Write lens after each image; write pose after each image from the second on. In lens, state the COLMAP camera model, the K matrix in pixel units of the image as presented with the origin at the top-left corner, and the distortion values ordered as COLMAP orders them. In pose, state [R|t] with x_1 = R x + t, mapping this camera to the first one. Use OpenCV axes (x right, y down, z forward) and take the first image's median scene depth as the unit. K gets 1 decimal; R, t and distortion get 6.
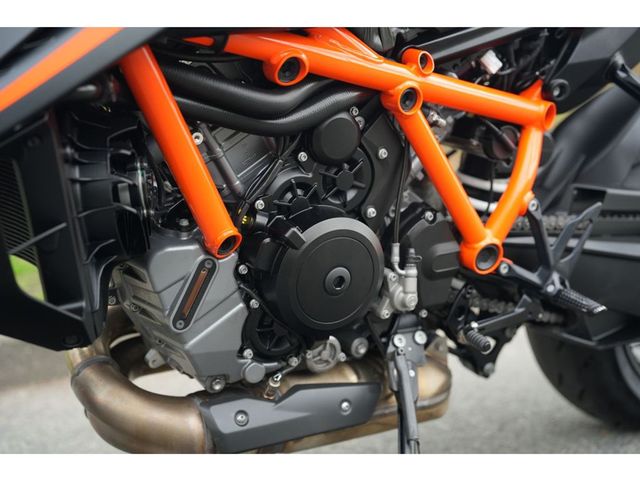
lens RADIAL K [[896.3, 0, 322.1], [0, 896.3, 239.1], [0, 0, 1]] dist [0.103449, 0.000000]
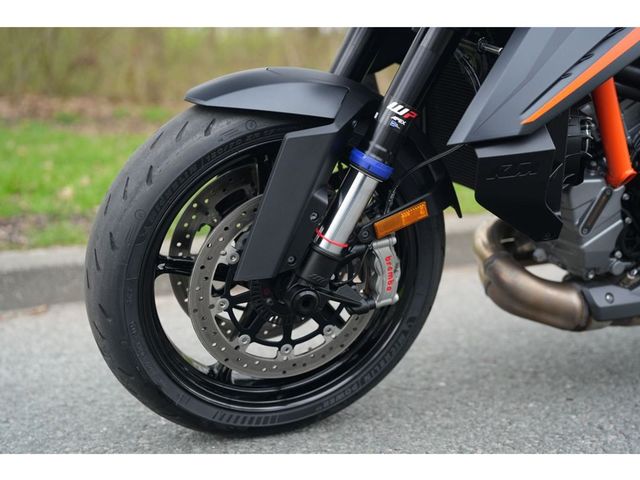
lens RADIAL K [[896.3, 0, 318.8], [0, 896.3, 239.7], [0, 0, 1]] dist [0.103449, 0.000000]
pose [[0.995087, 0.053510, -0.083303, -0.454896], [-0.047094, 0.995905, 0.077166, 0.012348], [0.087091, -0.072864, 0.993532, -0.521655]]
